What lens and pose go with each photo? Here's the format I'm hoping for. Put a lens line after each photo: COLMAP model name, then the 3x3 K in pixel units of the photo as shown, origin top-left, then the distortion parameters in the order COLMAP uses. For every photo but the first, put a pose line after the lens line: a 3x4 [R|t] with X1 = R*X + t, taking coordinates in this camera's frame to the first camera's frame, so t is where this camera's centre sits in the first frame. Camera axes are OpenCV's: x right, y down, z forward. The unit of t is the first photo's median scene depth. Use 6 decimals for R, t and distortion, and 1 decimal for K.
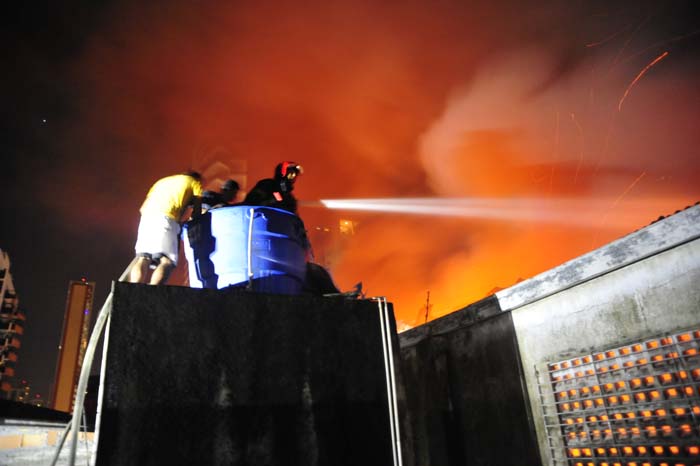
lens RADIAL K [[483.4, 0, 348.3], [0, 483.4, 245.5], [0, 0, 1]] dist [-0.140049, 0.125144]
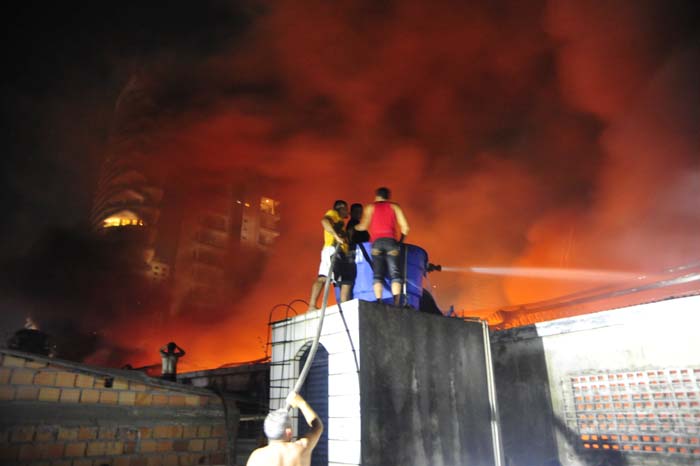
lens RADIAL K [[483.4, 0, 348.3], [0, 483.4, 245.5], [0, 0, 1]] dist [-0.140049, 0.125144]
pose [[0.969466, 0.147816, 0.195666, -0.638437], [-0.154868, 0.987708, 0.021159, -0.082366], [-0.190134, -0.050816, 0.980442, -0.300738]]
